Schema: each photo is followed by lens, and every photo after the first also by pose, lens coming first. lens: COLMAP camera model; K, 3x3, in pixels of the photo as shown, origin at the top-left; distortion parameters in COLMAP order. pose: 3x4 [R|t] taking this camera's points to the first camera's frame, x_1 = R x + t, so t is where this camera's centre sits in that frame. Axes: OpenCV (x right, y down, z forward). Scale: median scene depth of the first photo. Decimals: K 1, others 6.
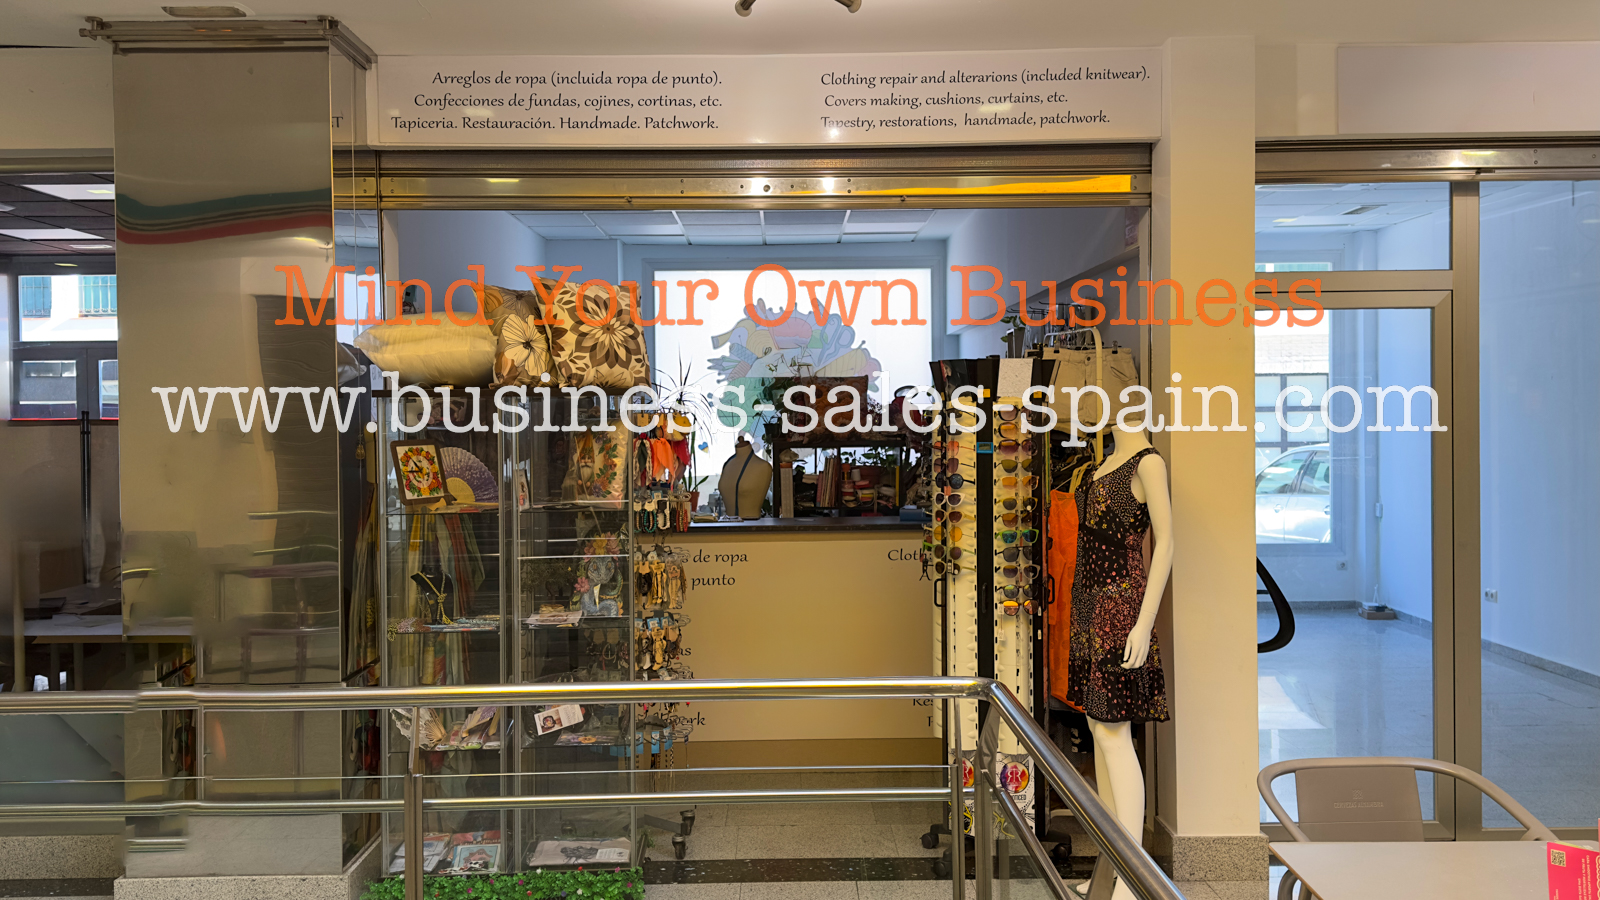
lens RADIAL K [[1369.4, 0, 799.1], [0, 1369.4, 450.4], [0, 0, 1]] dist [0.090792, 0.001407]
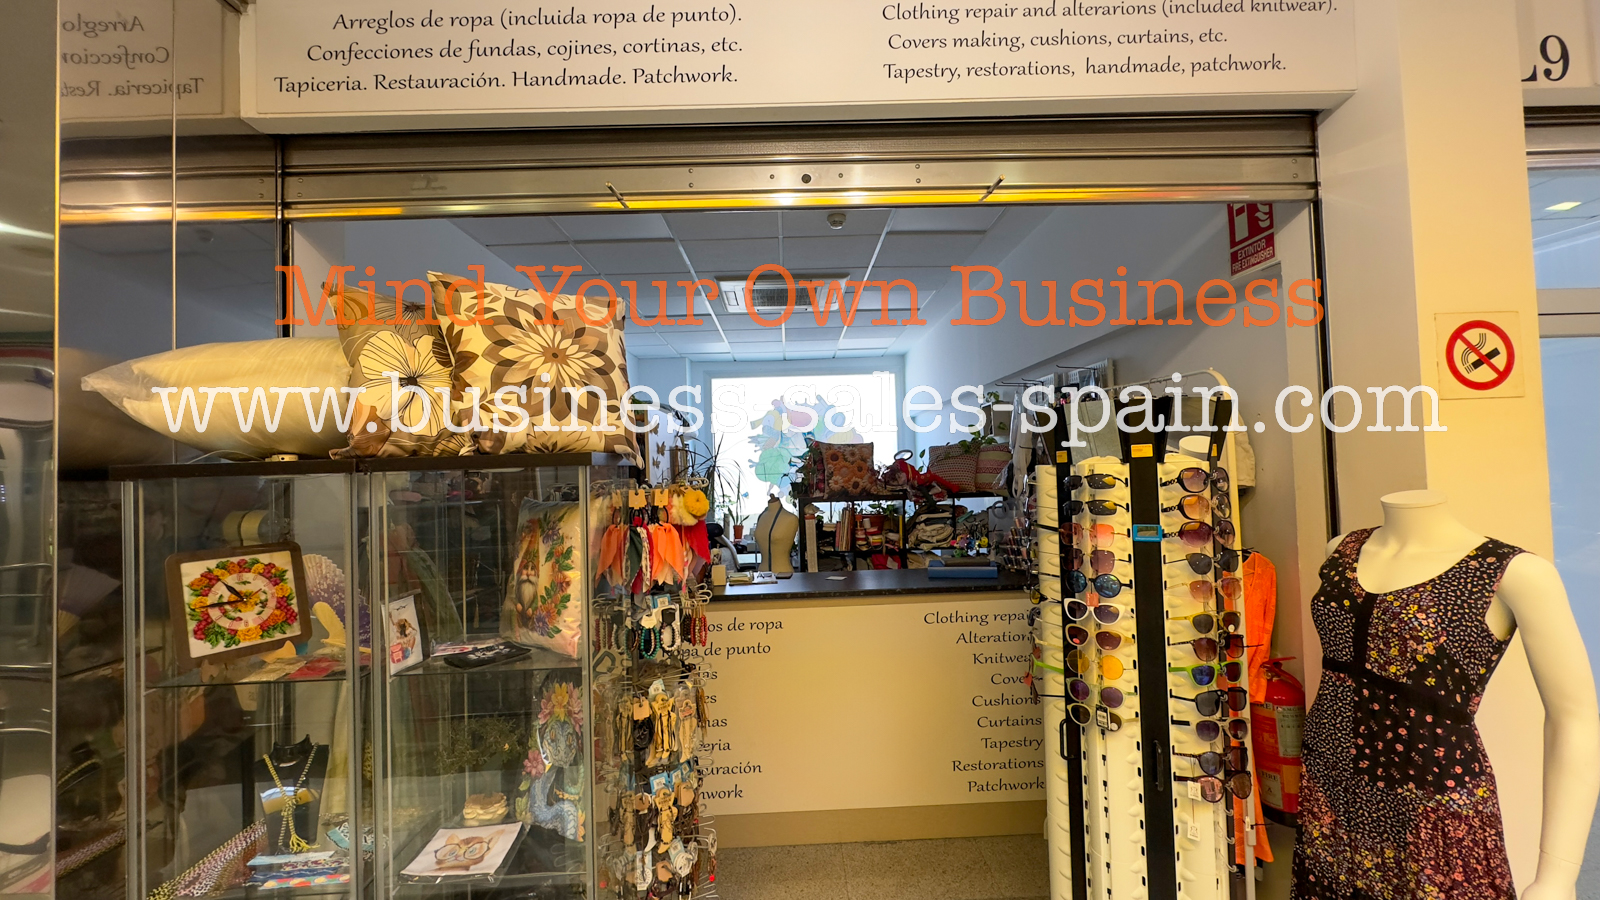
lens RADIAL K [[642.8, 0, 799.2], [0, 642.8, 448.8], [0, 0, 1]] dist [-0.000336, 0.000038]
pose [[0.999786, -0.020077, 0.004924, -0.032801], [0.020323, 0.998210, -0.056245, -0.028172], [-0.003786, 0.056333, 0.998405, 0.683616]]
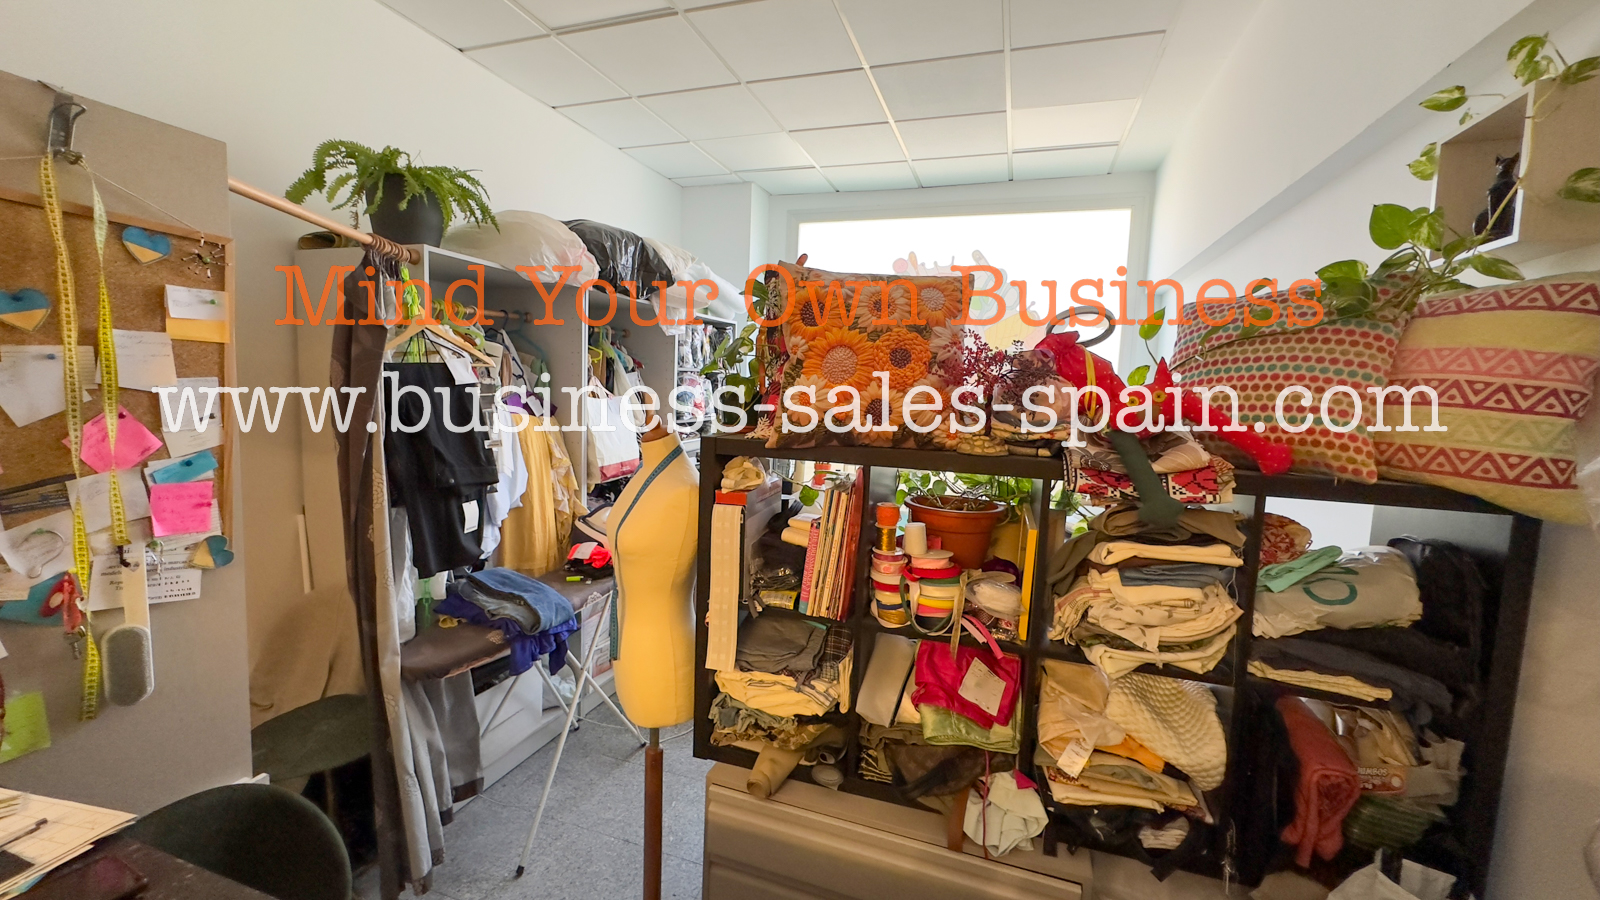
lens RADIAL K [[642.8, 0, 800.0], [0, 642.8, 451.7], [0, 0, 1]] dist [-0.000336, 0.000038]
pose [[0.942916, 0.084088, -0.322241, 0.108312], [-0.061293, 0.994887, 0.080262, -0.028801], [0.327342, -0.055929, 0.943249, 1.335271]]
